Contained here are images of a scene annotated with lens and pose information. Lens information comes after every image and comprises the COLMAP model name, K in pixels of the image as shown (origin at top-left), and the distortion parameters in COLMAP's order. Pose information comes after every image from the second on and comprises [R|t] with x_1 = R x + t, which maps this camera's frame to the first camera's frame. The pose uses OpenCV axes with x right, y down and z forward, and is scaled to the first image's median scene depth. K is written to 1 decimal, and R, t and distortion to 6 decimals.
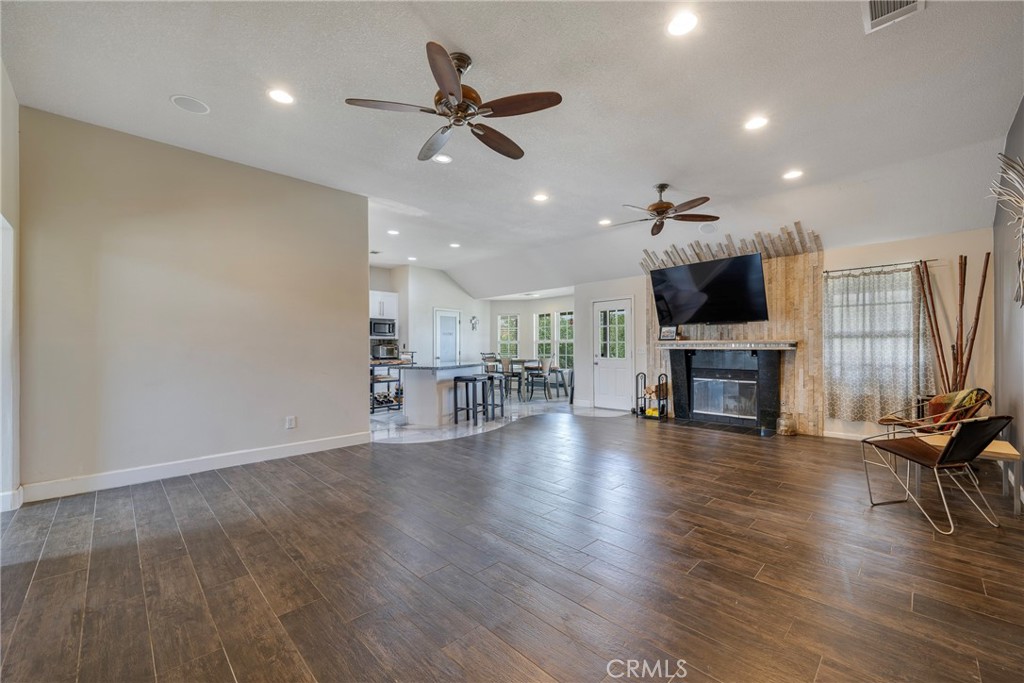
lens RADIAL K [[408.1, 0, 515.4], [0, 408.1, 346.5], [0, 0, 1]] dist [-0.000487, -0.000120]
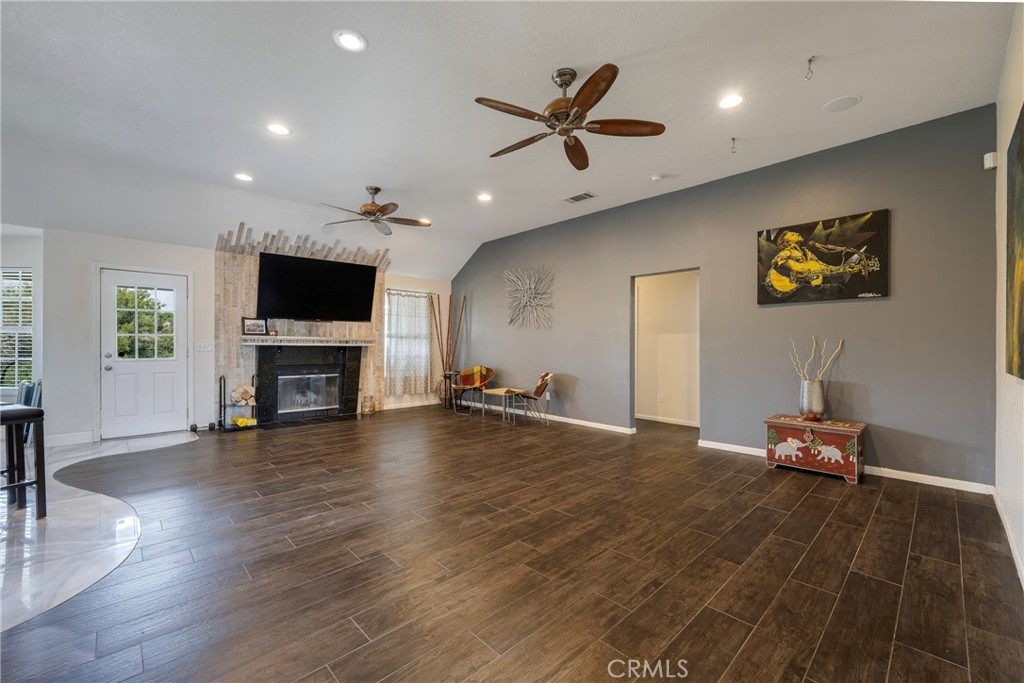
lens RADIAL K [[408.1, 0, 515.3], [0, 408.1, 345.0], [0, 0, 1]] dist [-0.000487, -0.000120]
pose [[0.018955, 0.003181, 0.999815, -0.541714], [-0.006832, 0.999972, -0.003052, 0.005207], [-0.999797, -0.006772, 0.018976, 0.494680]]
